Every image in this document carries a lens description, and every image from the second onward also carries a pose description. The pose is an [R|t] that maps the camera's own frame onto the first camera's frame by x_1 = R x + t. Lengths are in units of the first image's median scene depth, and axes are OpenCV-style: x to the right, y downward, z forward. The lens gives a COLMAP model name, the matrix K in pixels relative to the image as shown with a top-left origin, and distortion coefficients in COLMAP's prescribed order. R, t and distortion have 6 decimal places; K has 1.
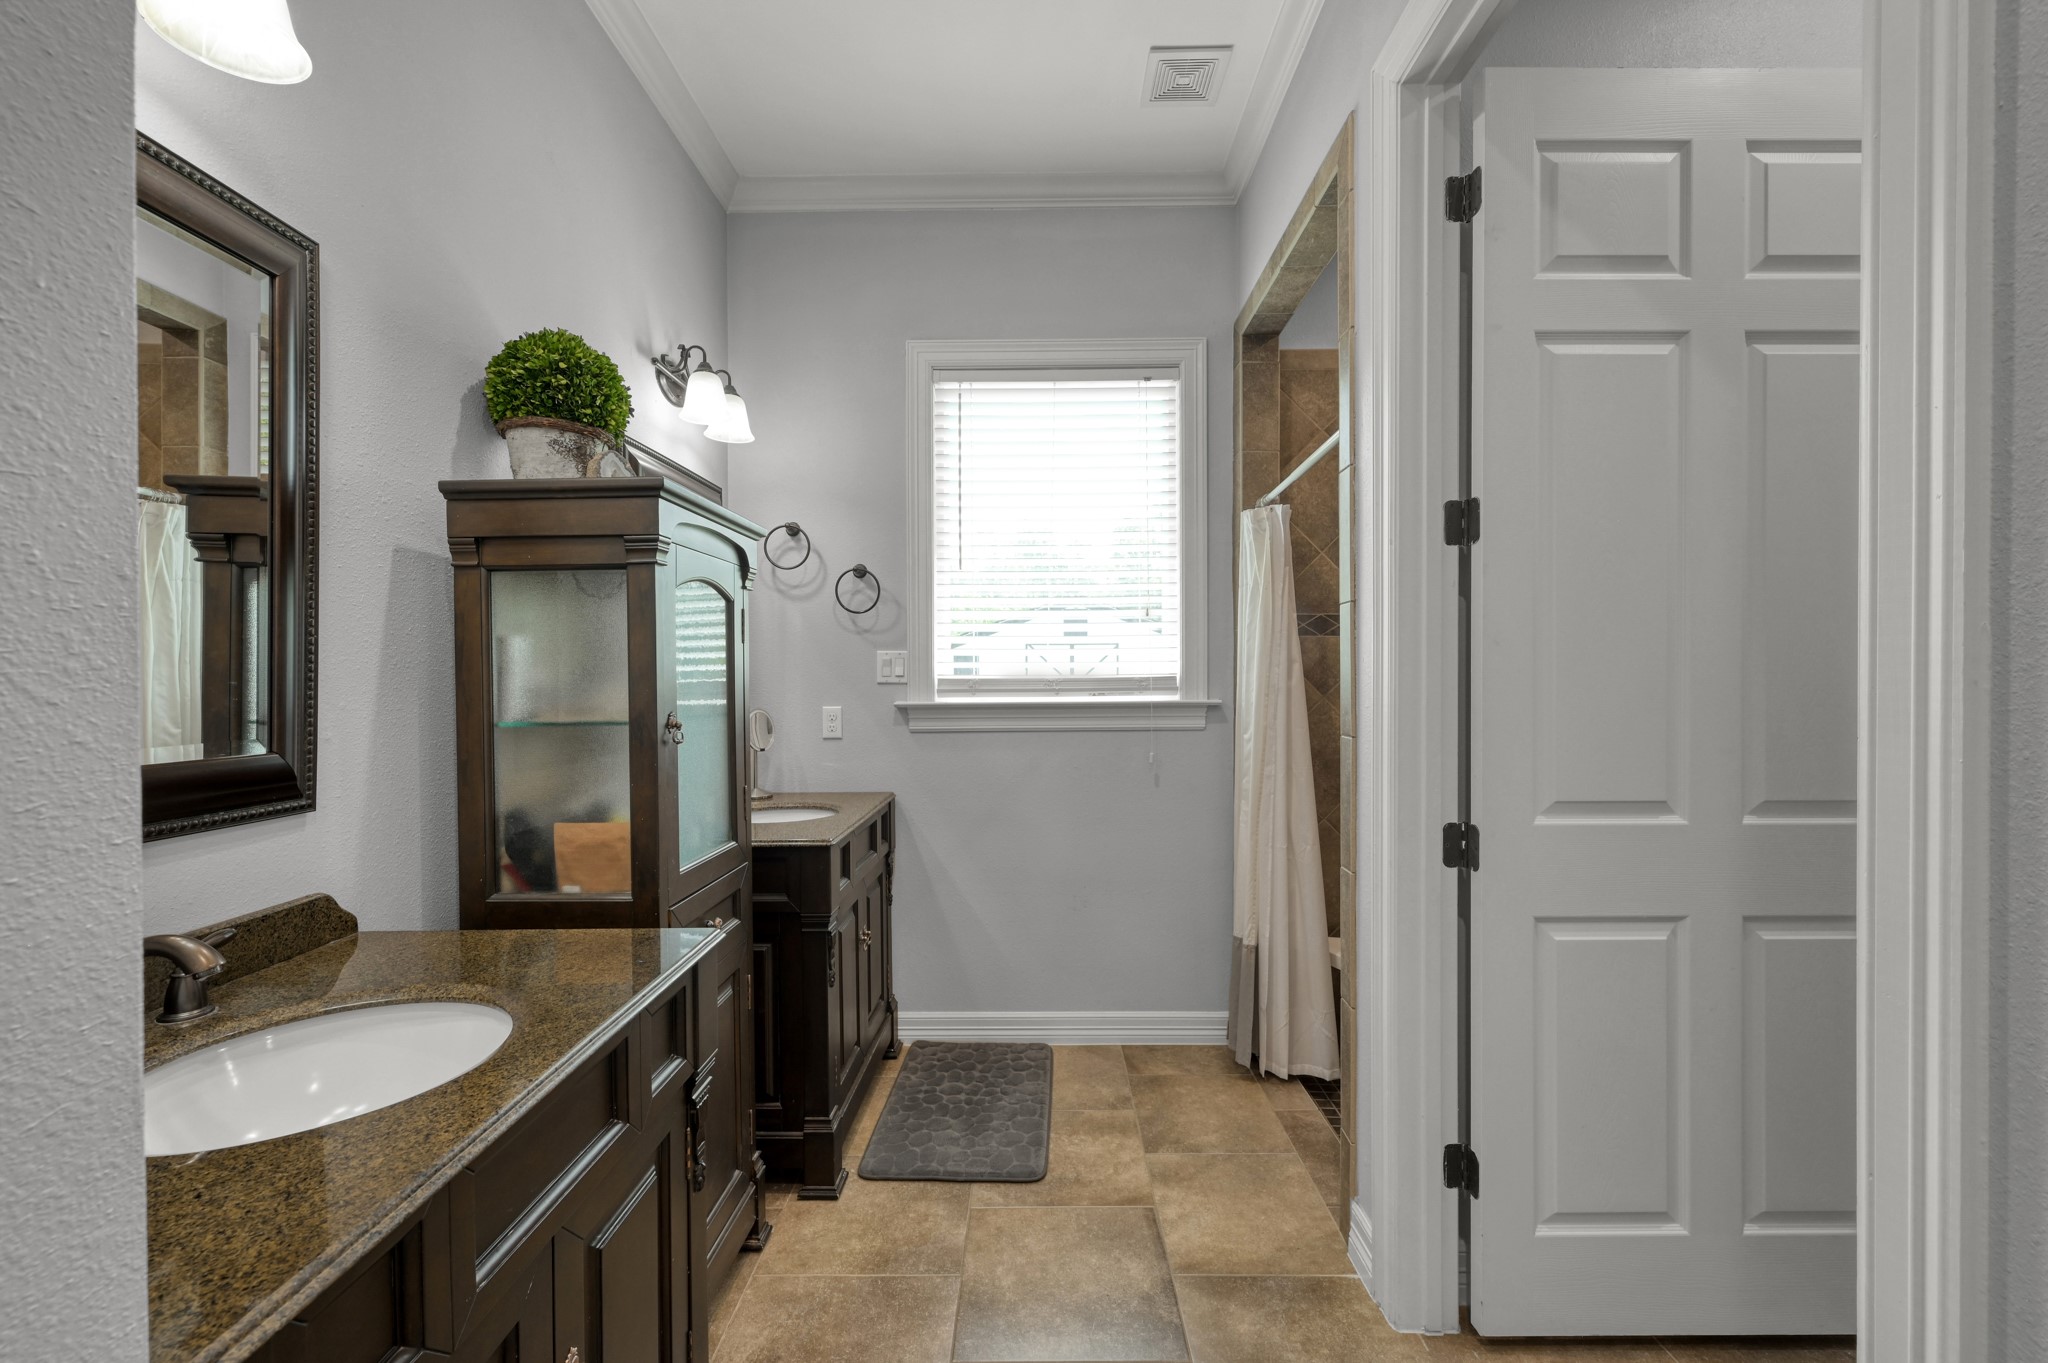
lens RADIAL K [[842.2, 0, 1034.3], [0, 842.2, 680.4], [0, 0, 1]] dist [-0.000305, -0.000131]
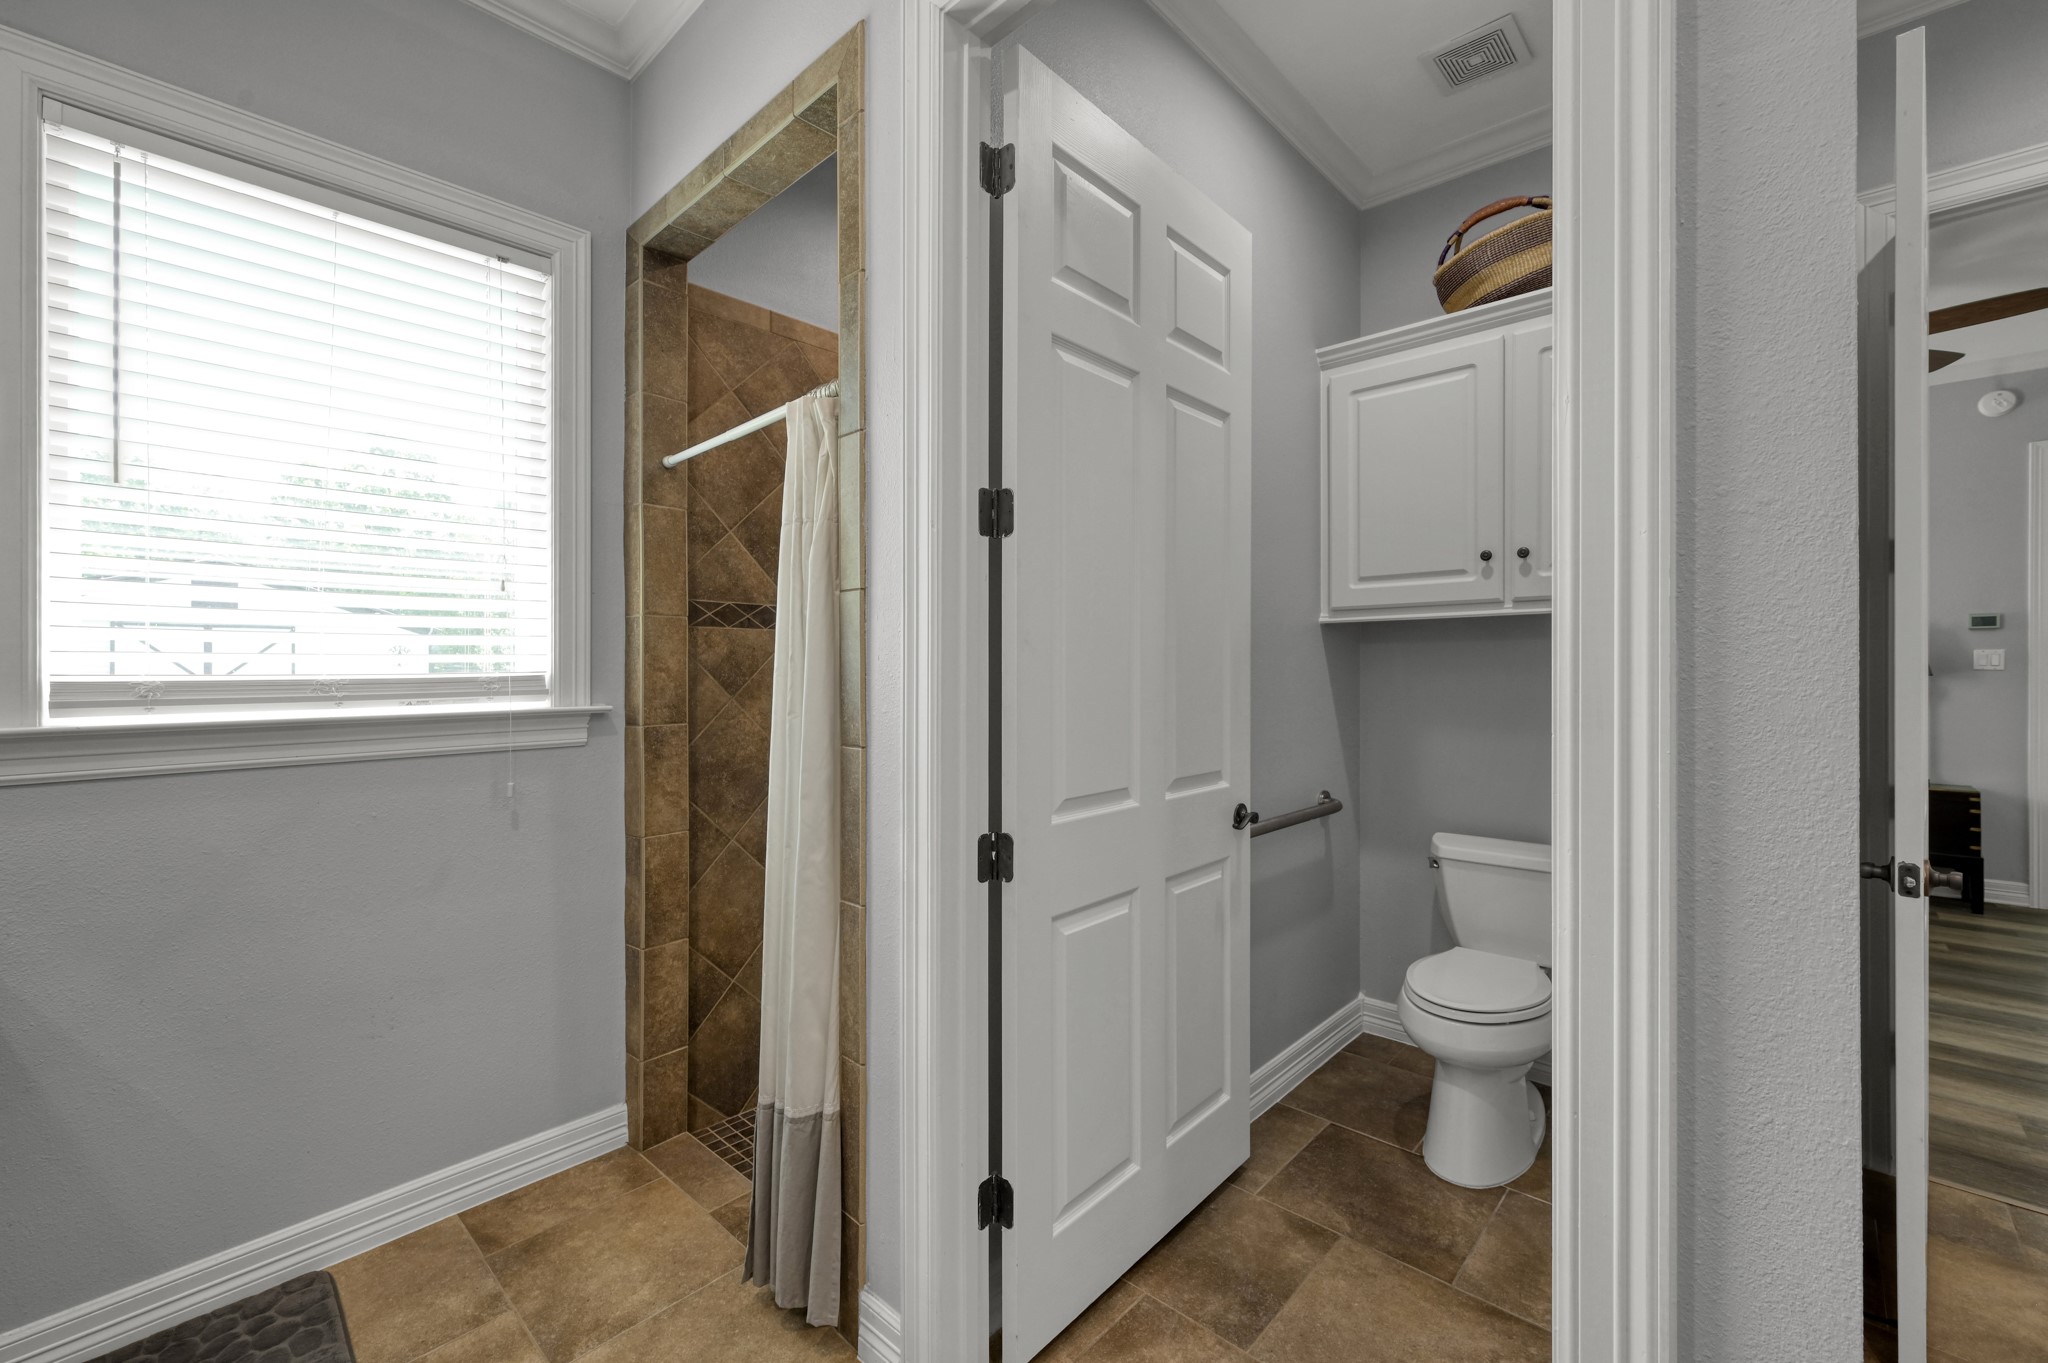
lens RADIAL K [[842.2, 0, 1026.7], [0, 842.2, 665.9], [0, 0, 1]] dist [-0.000305, -0.000131]
pose [[0.673990, 0.002946, 0.738735, -0.112276], [0.004711, 0.999955, -0.008286, -0.006140], [-0.738726, 0.009065, 0.673945, 0.235594]]
